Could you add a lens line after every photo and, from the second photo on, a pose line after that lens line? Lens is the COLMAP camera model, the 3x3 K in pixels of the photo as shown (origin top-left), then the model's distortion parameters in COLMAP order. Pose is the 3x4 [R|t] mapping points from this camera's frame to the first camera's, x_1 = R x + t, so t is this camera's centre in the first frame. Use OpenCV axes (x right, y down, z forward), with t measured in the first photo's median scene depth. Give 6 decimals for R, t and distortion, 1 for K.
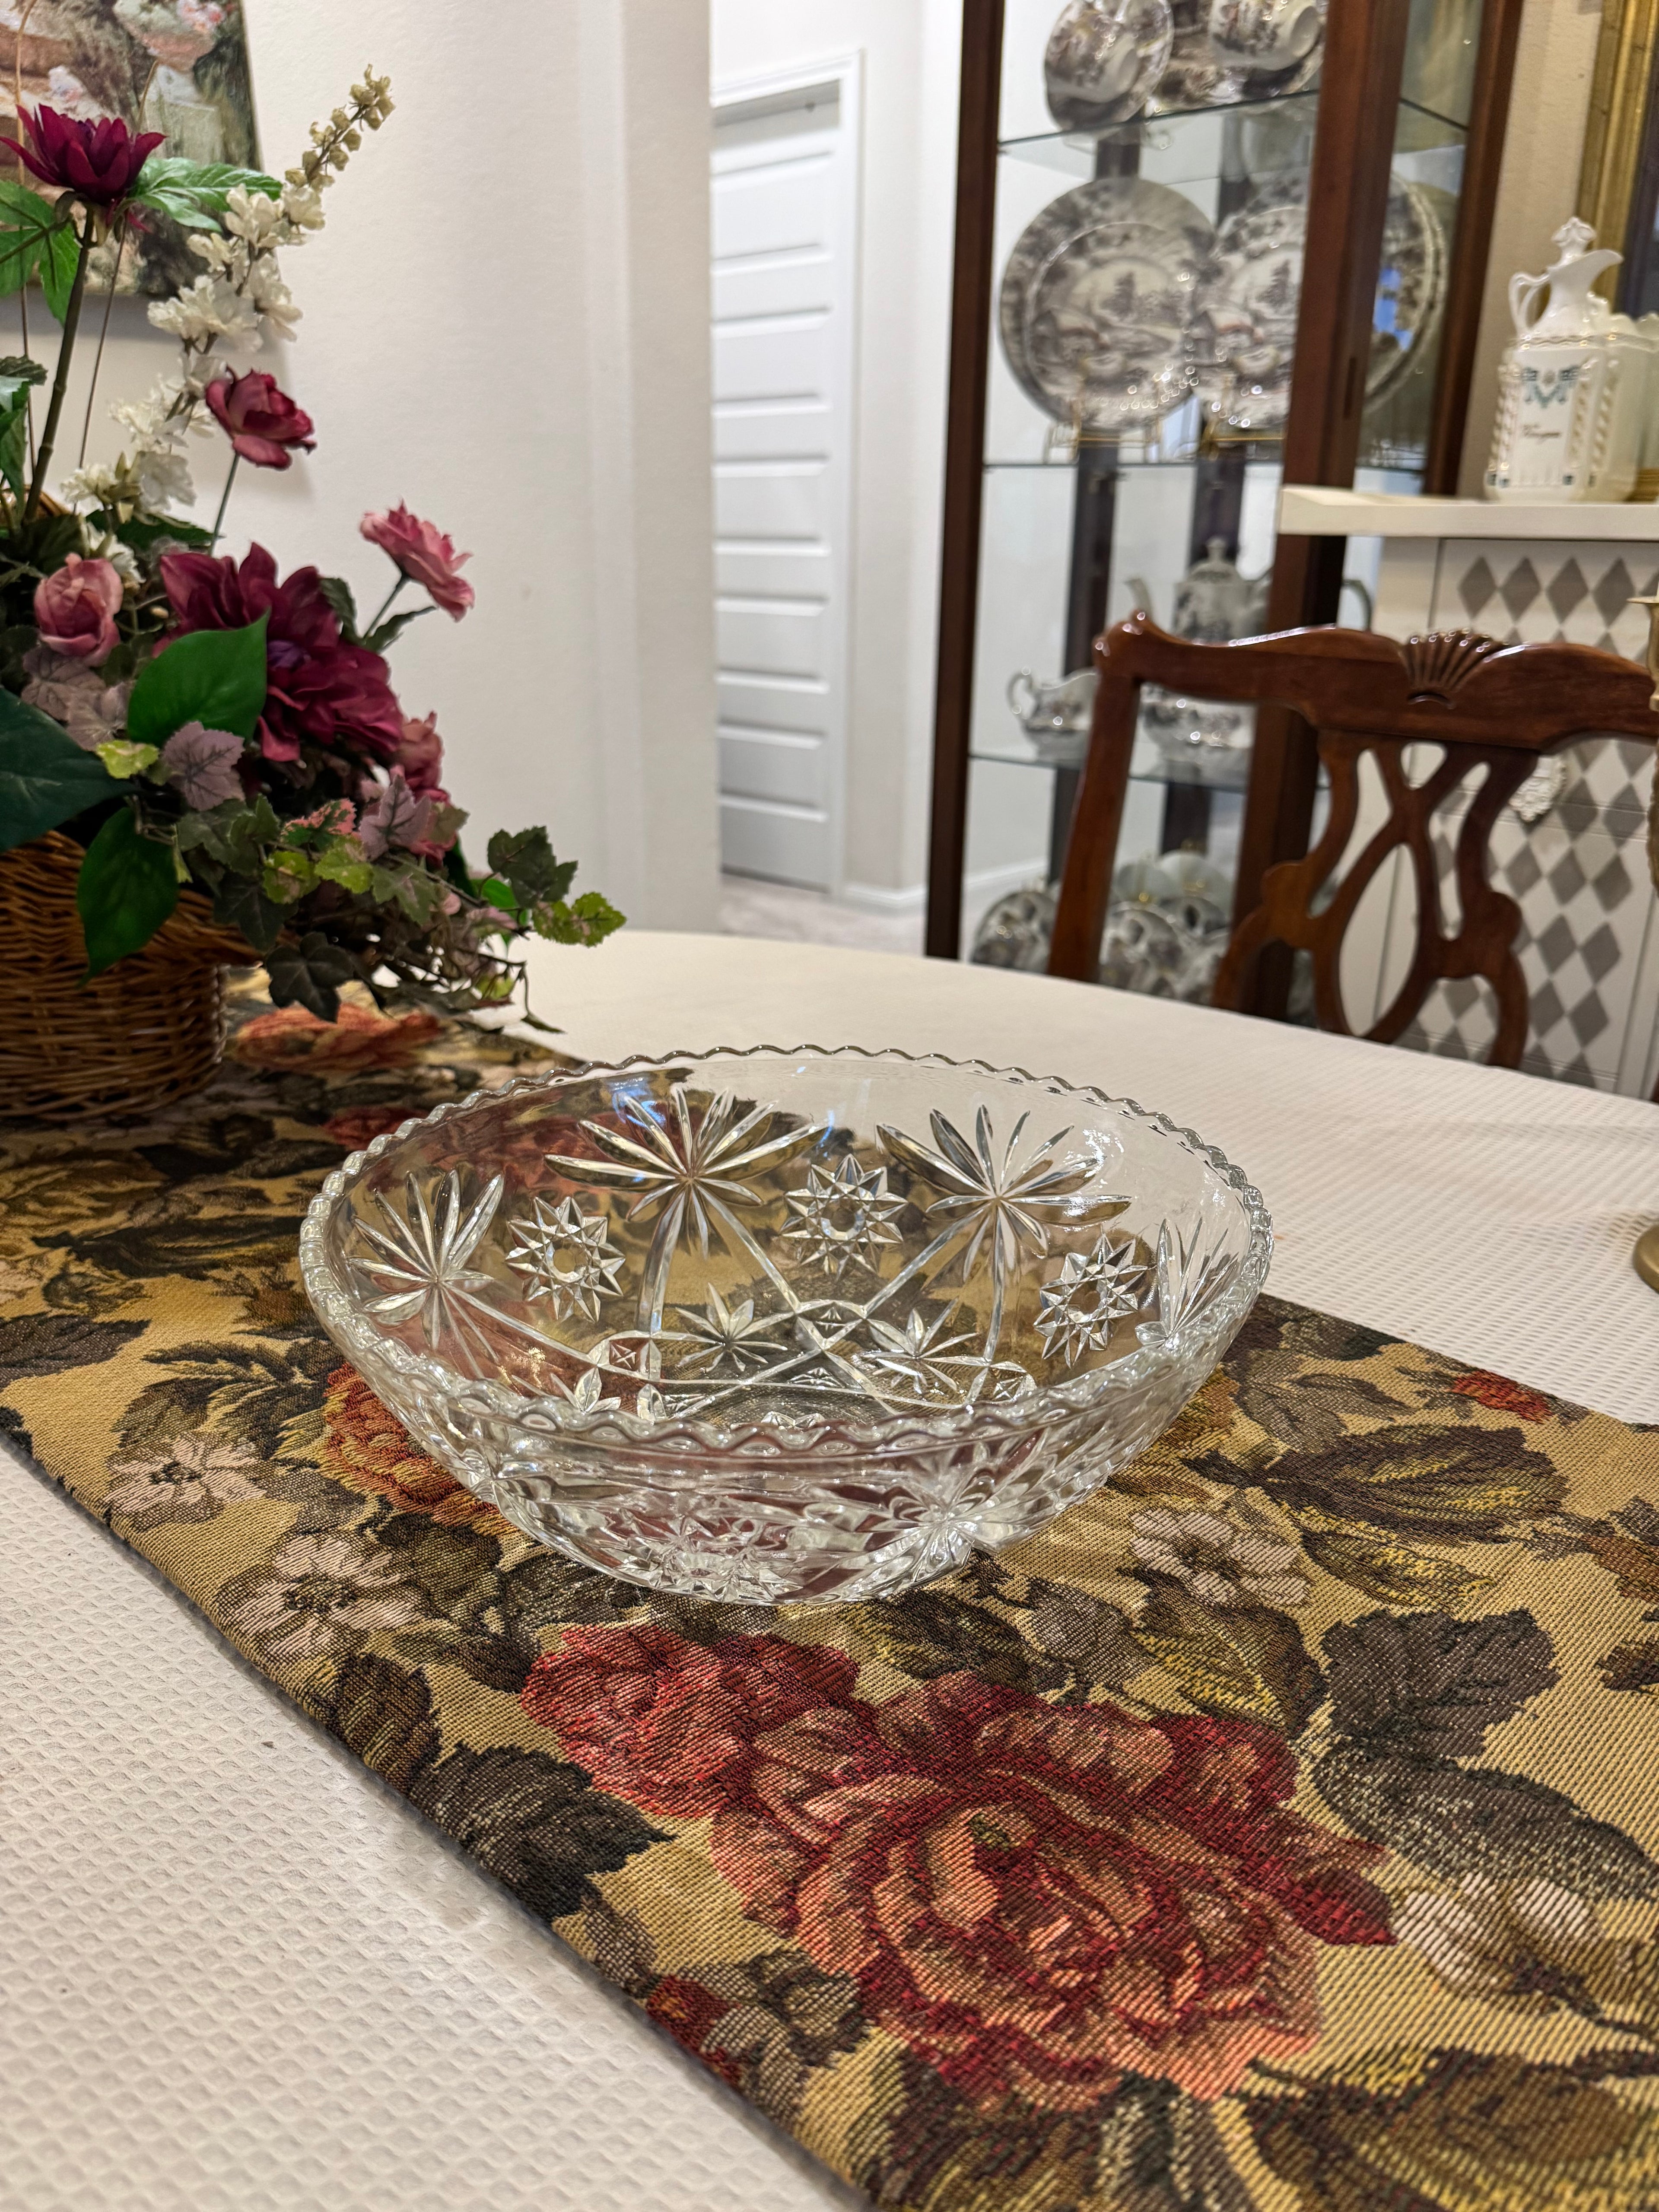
lens RADIAL K [[1627.1, 0, 827.3], [0, 1627.1, 1103.9], [0, 0, 1]] dist [-0.010966, -0.014811]
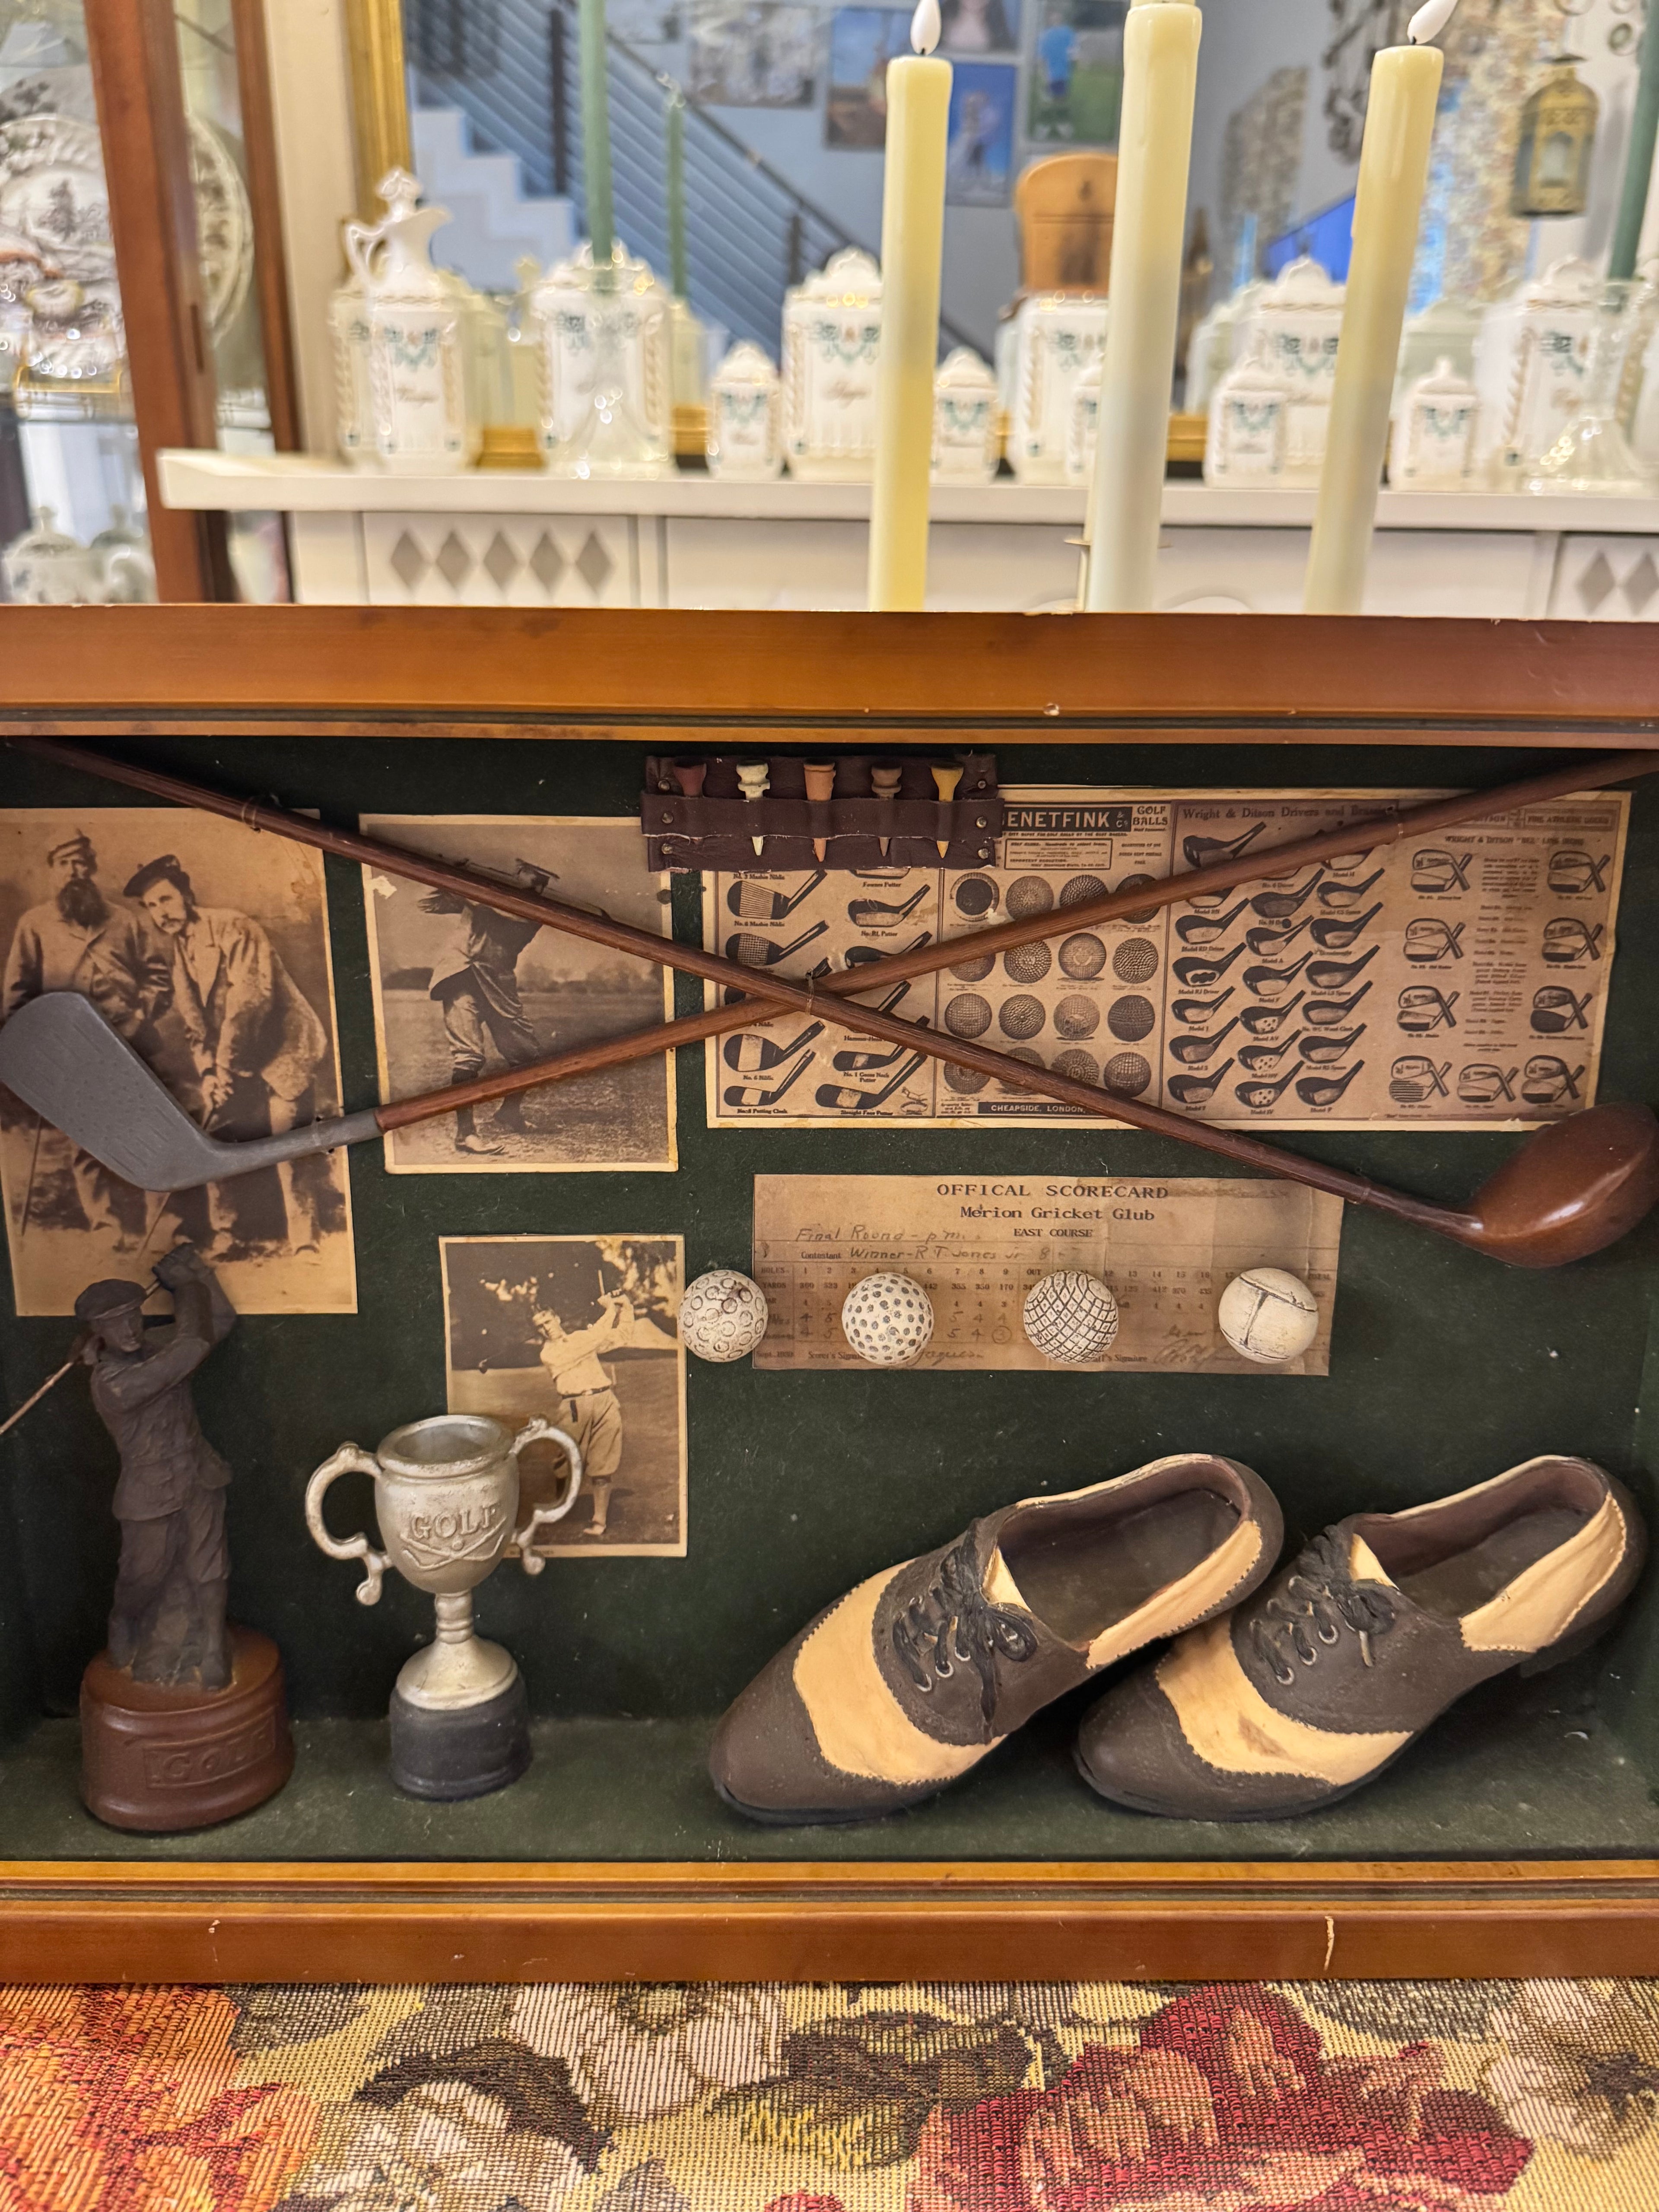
lens RADIAL K [[1627.1, 0, 838.6], [0, 1627.1, 1096.6], [0, 0, 1]] dist [-0.010966, -0.014811]
pose [[0.723071, -0.252931, 0.642802, -0.183290], [0.226393, 0.965929, 0.125411, -0.132885], [-0.652621, 0.054845, 0.755697, 0.225454]]
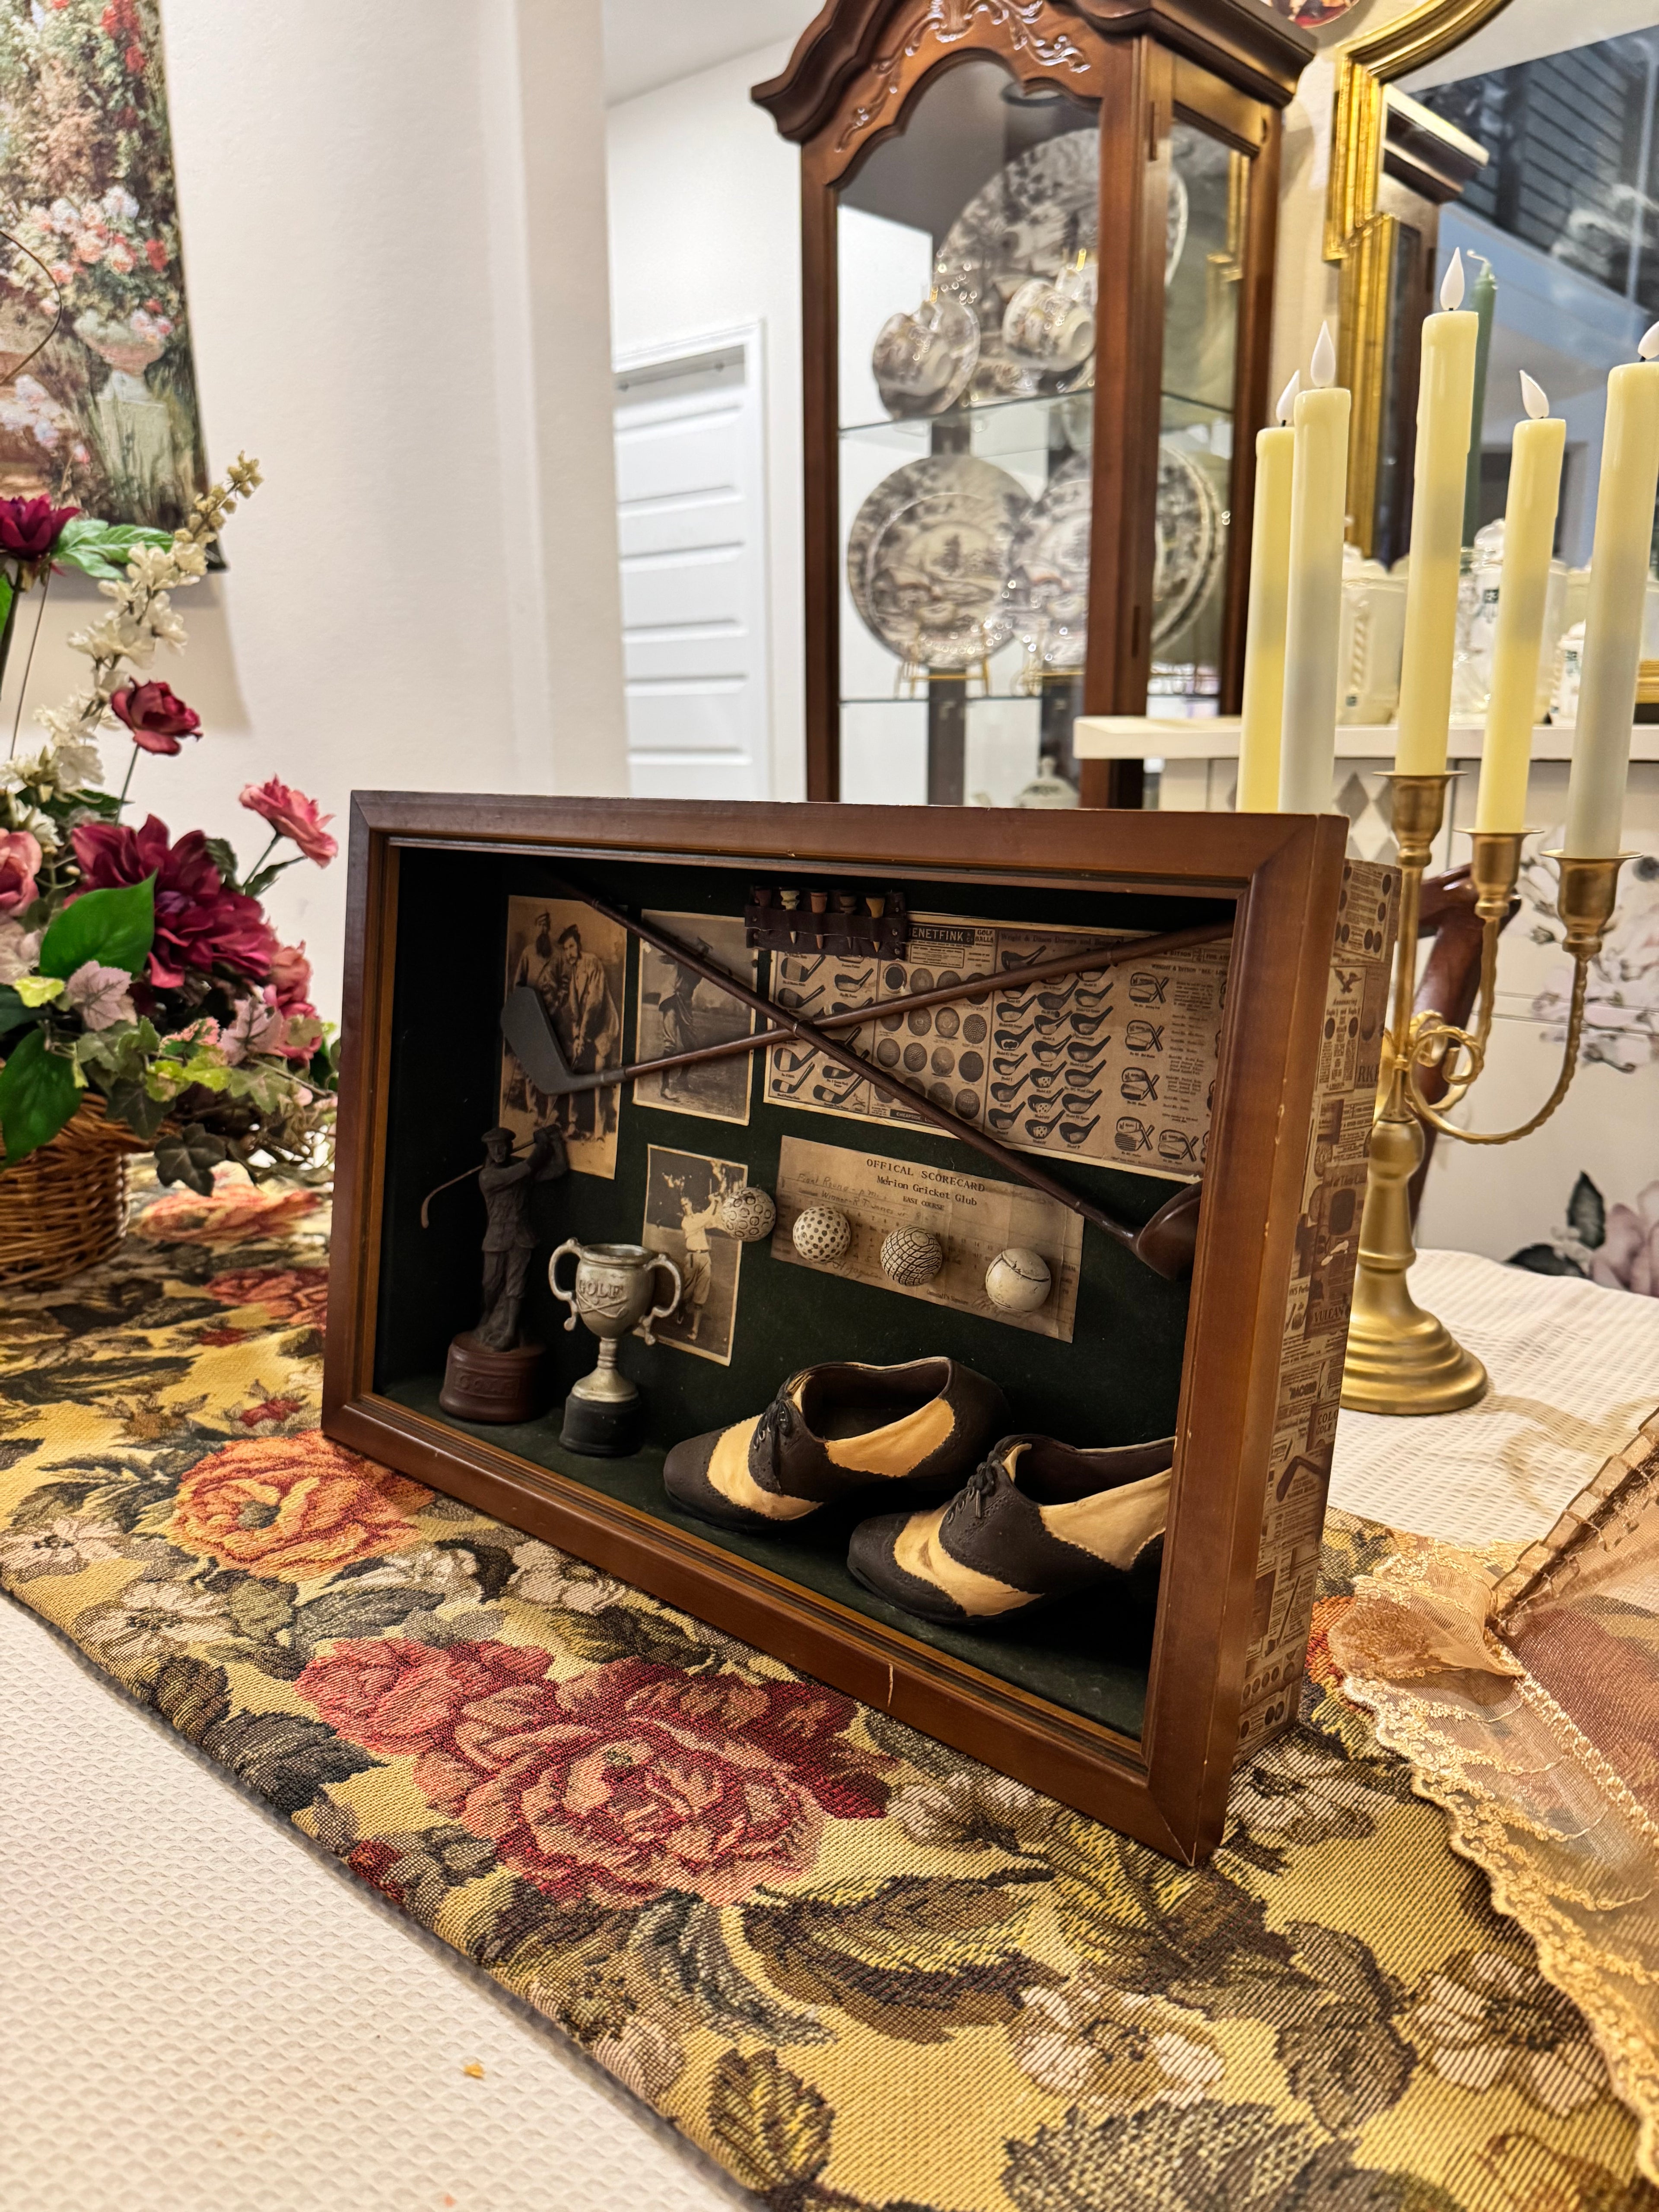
lens RADIAL K [[1627.1, 0, 825.8], [0, 1627.1, 1096.6], [0, 0, 1]] dist [-0.010966, -0.014811]
pose [[0.999361, -0.029749, 0.019827, 0.128404], [0.031824, 0.992946, -0.114216, 0.026796], [-0.016289, 0.114774, 0.993258, -0.213357]]
